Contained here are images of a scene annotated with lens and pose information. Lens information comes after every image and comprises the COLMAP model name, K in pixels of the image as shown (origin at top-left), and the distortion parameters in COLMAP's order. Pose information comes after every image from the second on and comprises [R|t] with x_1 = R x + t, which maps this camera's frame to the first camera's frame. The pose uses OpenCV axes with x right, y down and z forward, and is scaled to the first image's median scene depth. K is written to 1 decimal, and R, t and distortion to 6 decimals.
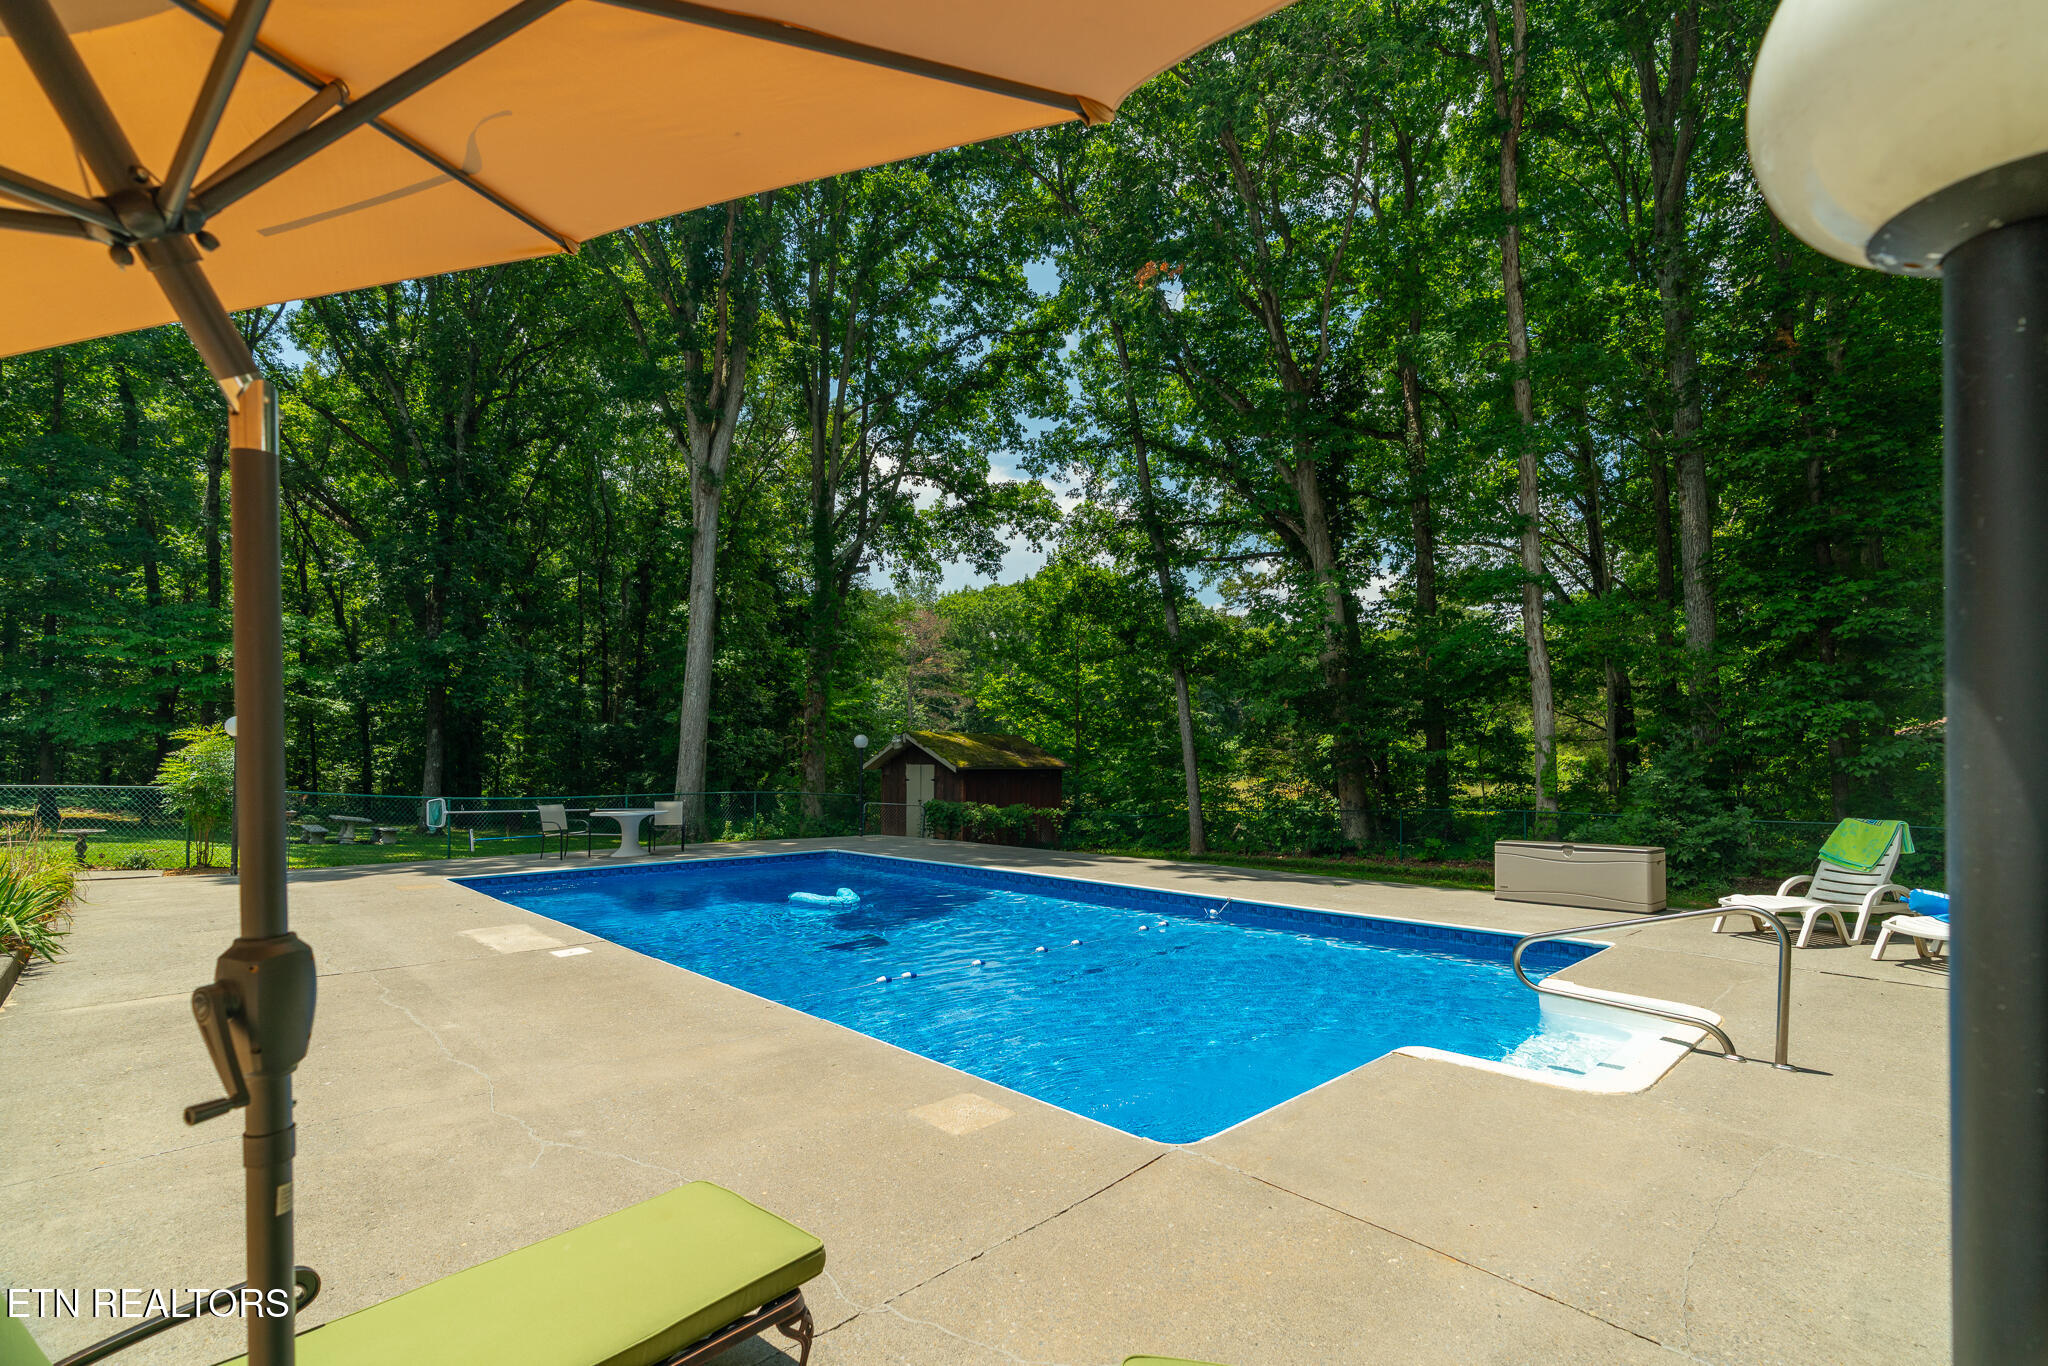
lens RADIAL K [[927.1, 0, 1011.2], [0, 927.1, 662.7], [0, 0, 1]] dist [-0.002553, -0.000011]
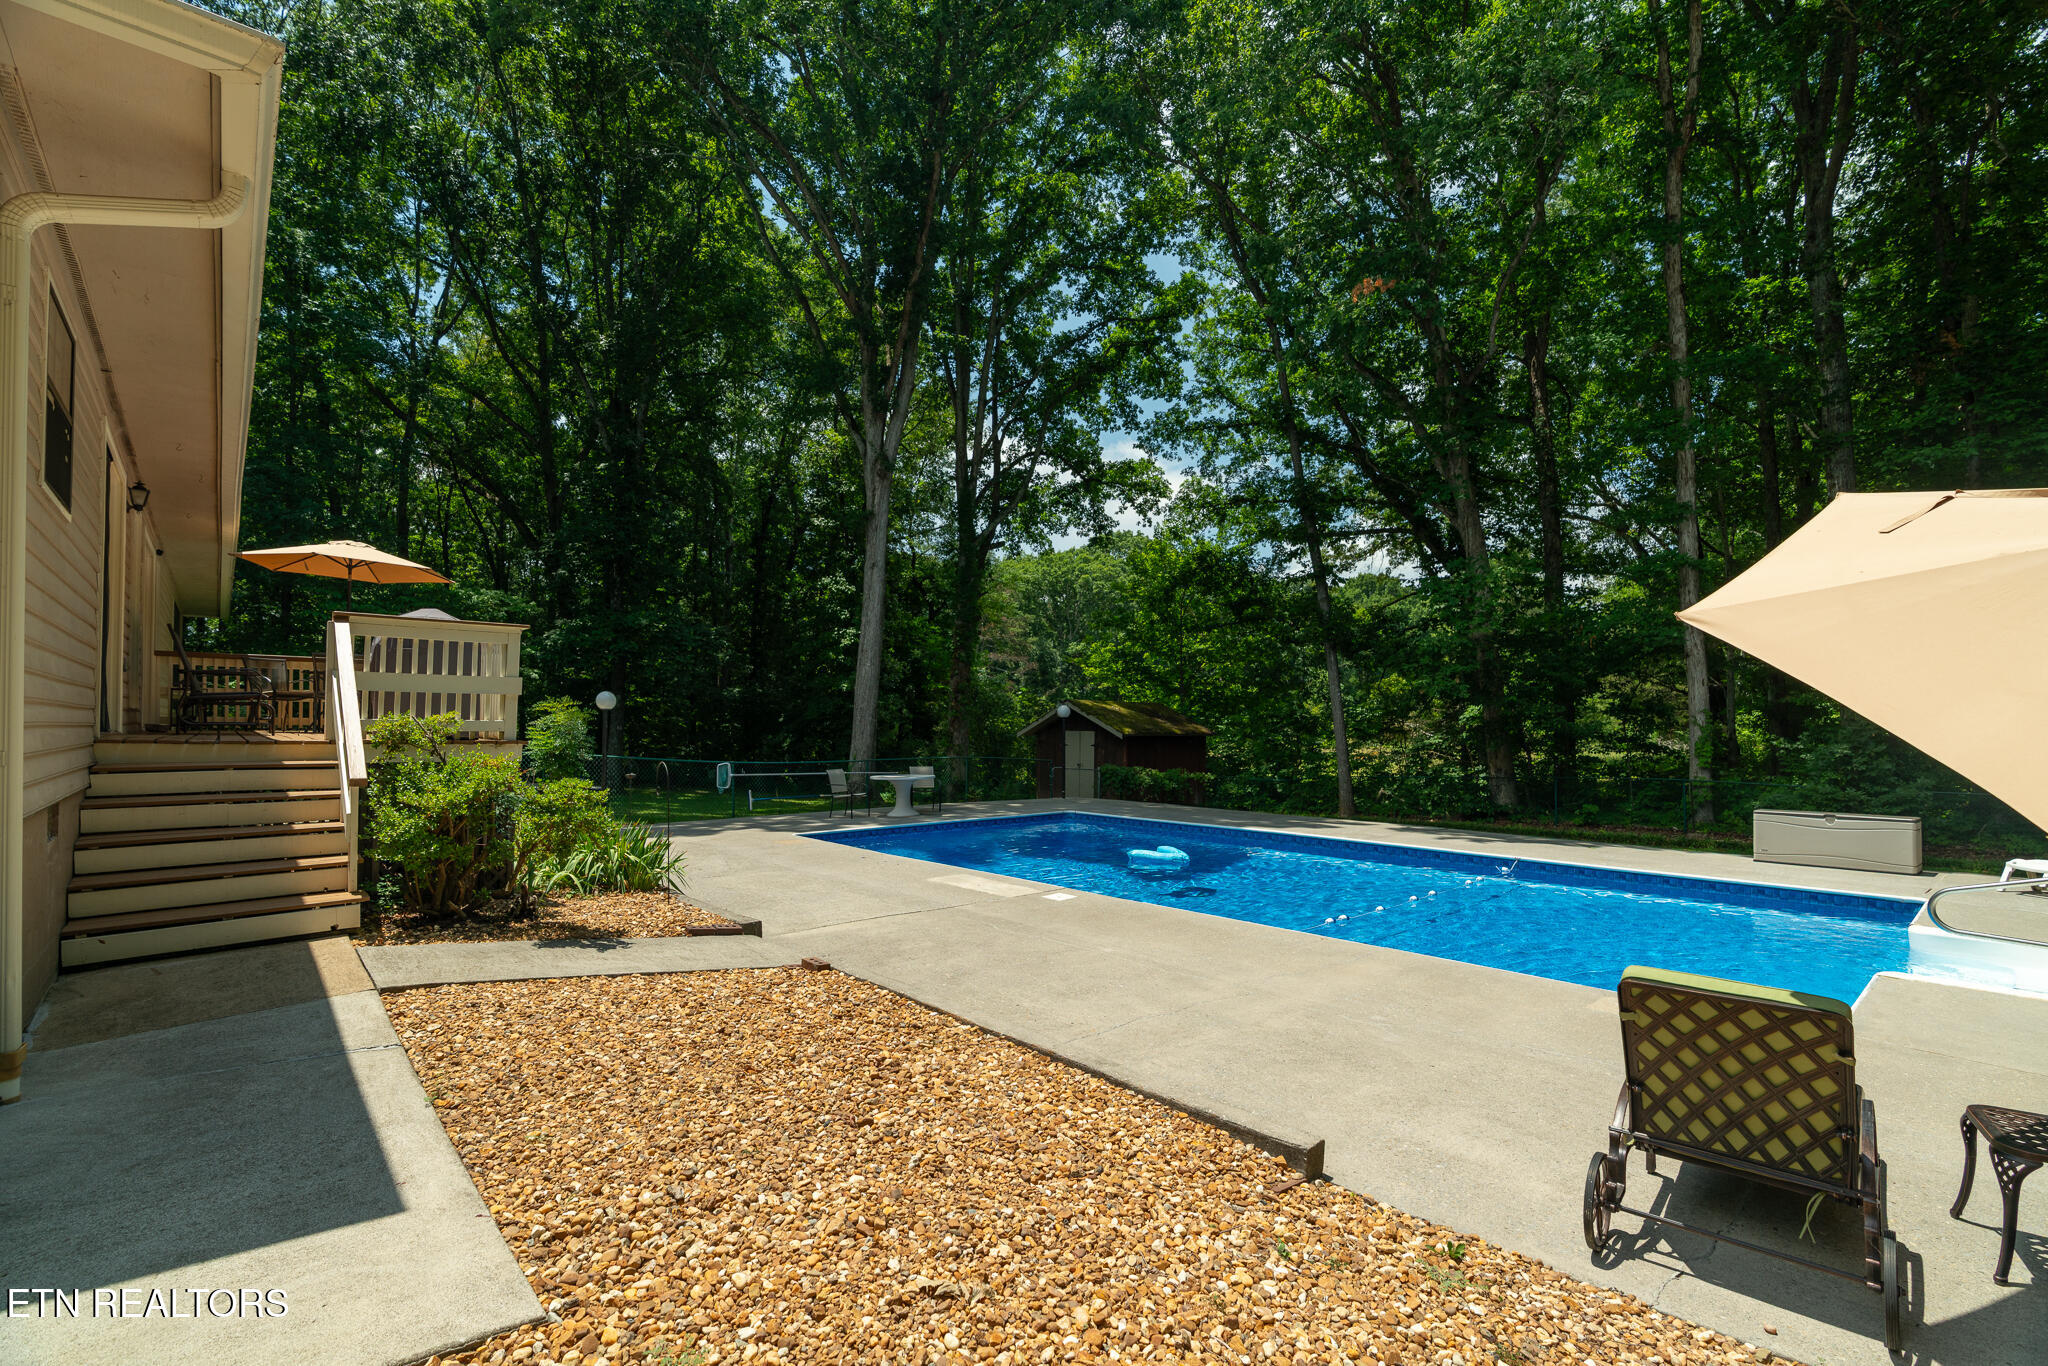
lens RADIAL K [[916.3, 0, 1023.6], [0, 916.3, 627.5], [0, 0, 1]] dist [0.011369, -0.000024]
pose [[0.999840, 0.003724, -0.017488, -0.100659], [-0.003659, 0.999986, 0.003747, -0.009277], [0.017502, -0.003682, 0.999840, -0.041722]]
